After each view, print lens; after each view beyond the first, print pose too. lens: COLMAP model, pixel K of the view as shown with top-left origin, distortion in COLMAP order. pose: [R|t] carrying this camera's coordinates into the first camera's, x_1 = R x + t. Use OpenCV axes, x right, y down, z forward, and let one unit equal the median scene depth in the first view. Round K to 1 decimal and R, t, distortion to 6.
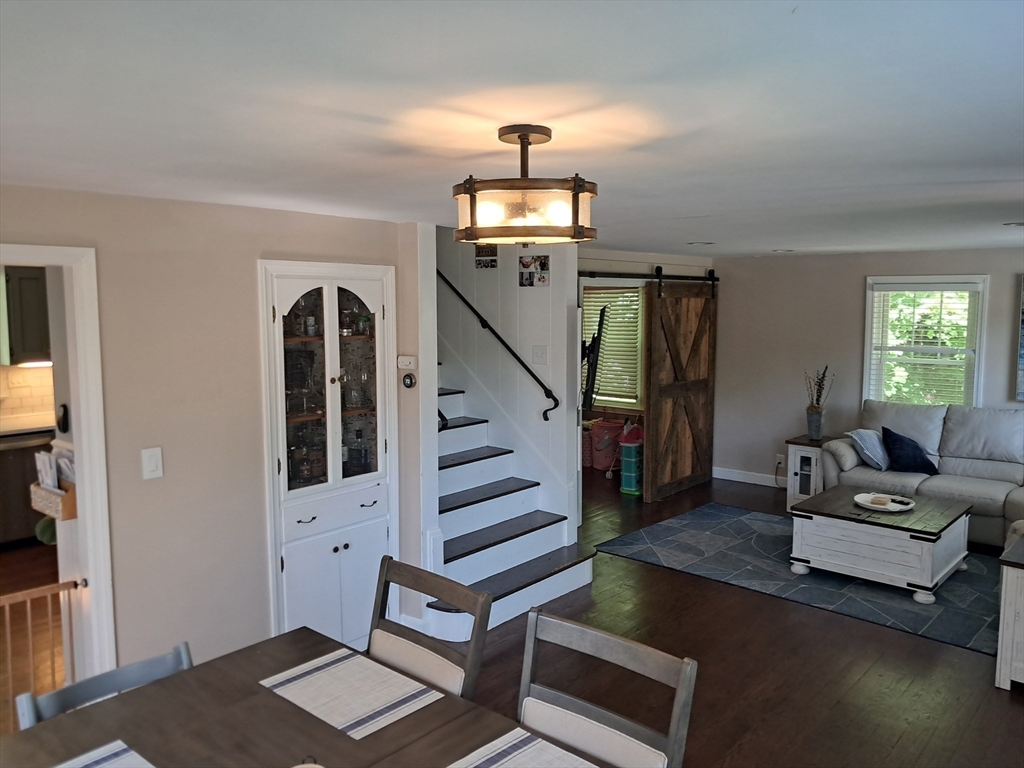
lens RADIAL K [[817.2, 0, 509.6], [0, 817.2, 367.0], [0, 0, 1]] dist [0.010897, -0.002053]
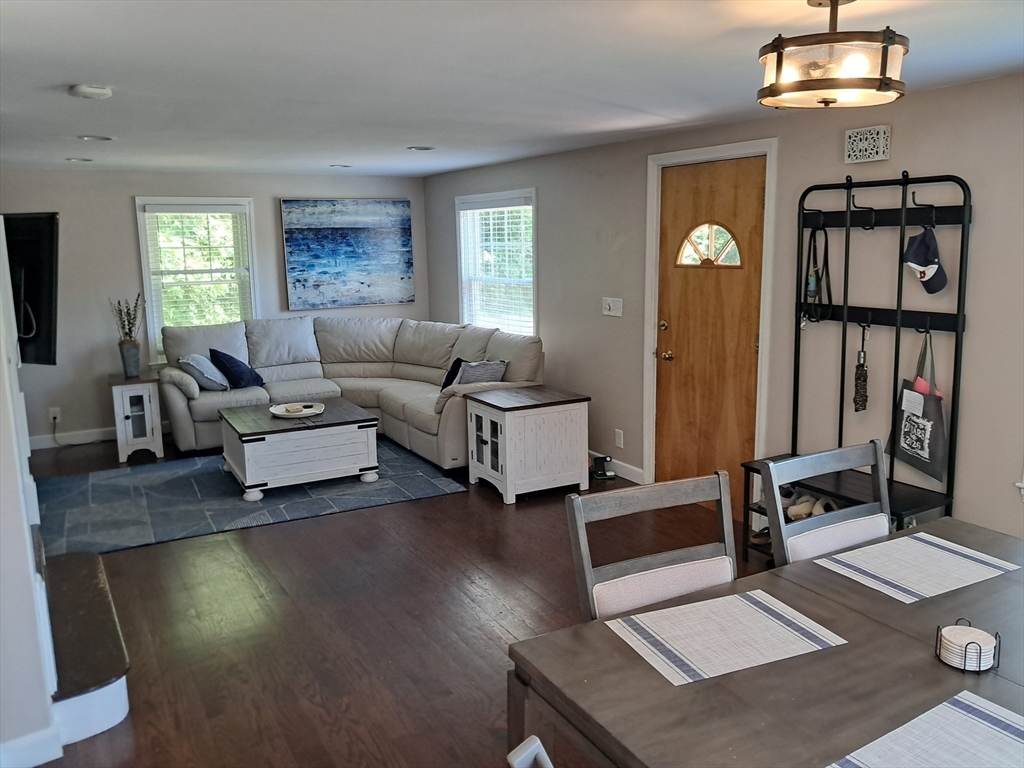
lens RADIAL K [[819.4, 0, 507.4], [0, 819.4, 379.2], [0, 0, 1]] dist [0.014231, -0.007999]
pose [[0.322688, -0.164515, 0.932098, -0.398450], [0.094963, 0.985437, 0.141054, 0.003640], [-0.941729, 0.042999, 0.333612, 0.366015]]
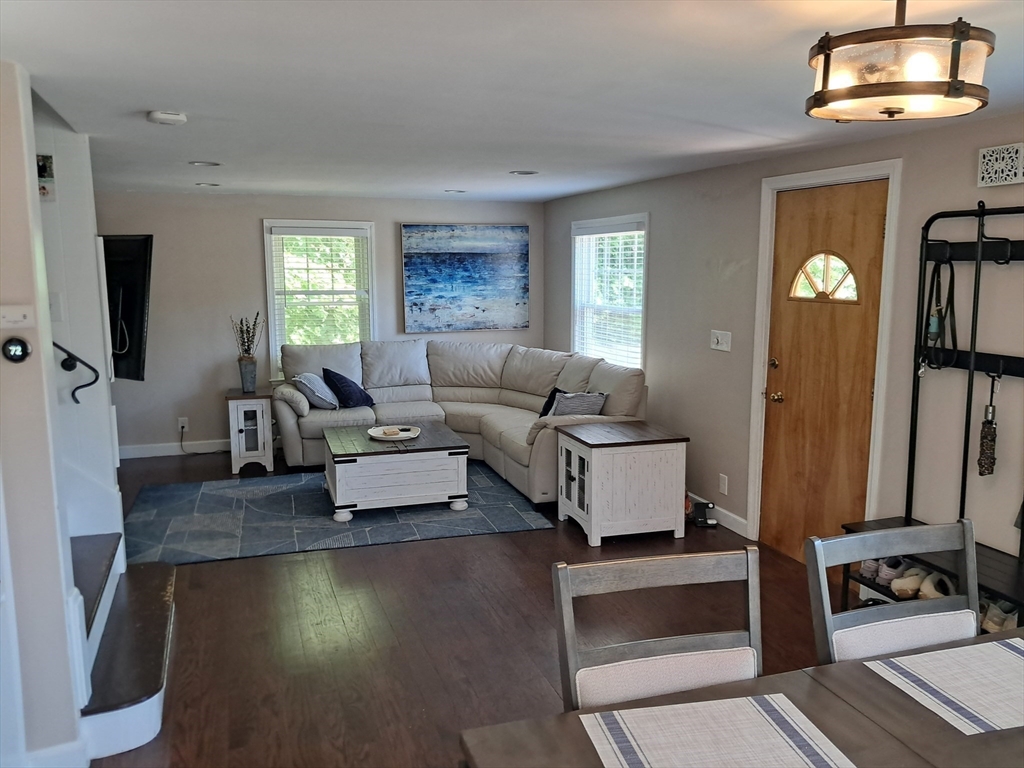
lens RADIAL K [[811.5, 0, 511.4], [0, 811.5, 388.0], [0, 0, 1]] dist [0.056949, -0.077320]
pose [[0.495980, -0.129934, 0.858557, -0.333533], [0.071985, 0.991490, 0.108468, 0.004975], [-0.865345, 0.008005, 0.501113, 0.319784]]
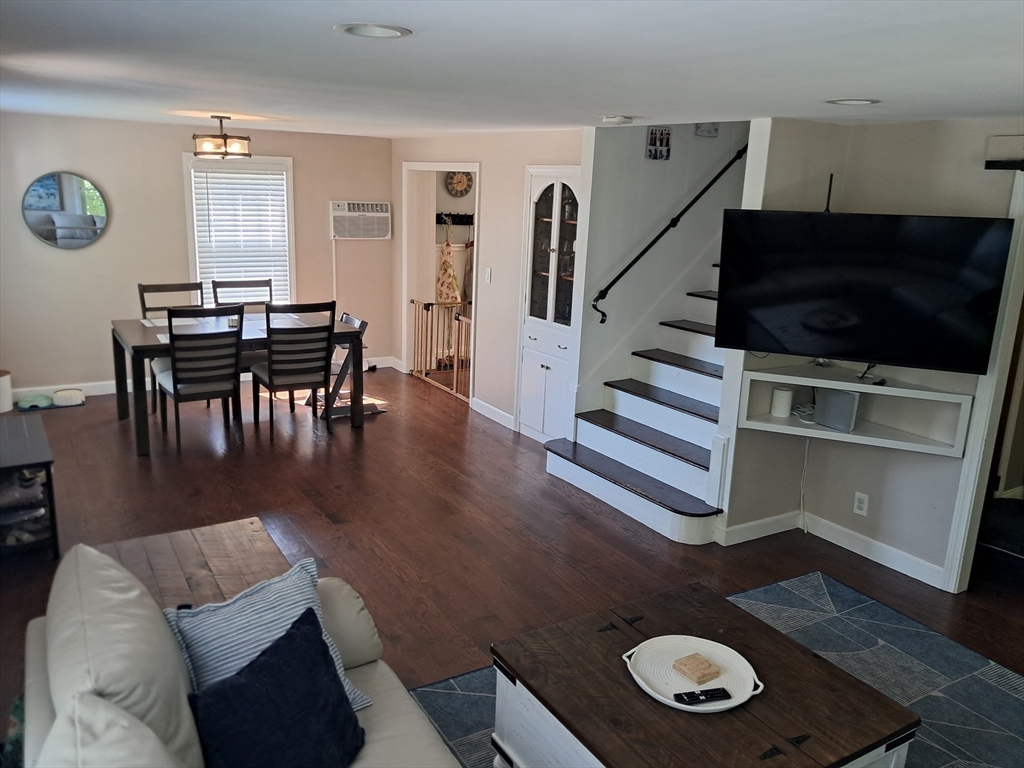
lens RADIAL K [[817.2, 0, 509.6], [0, 817.2, 367.0], [0, 0, 1]] dist [0.010897, -0.002053]
pose [[-0.293778, 0.206210, -0.933366, 0.816430], [-0.117200, 0.961315, 0.249274, -0.092931], [0.948662, 0.182622, -0.258245, 0.922089]]
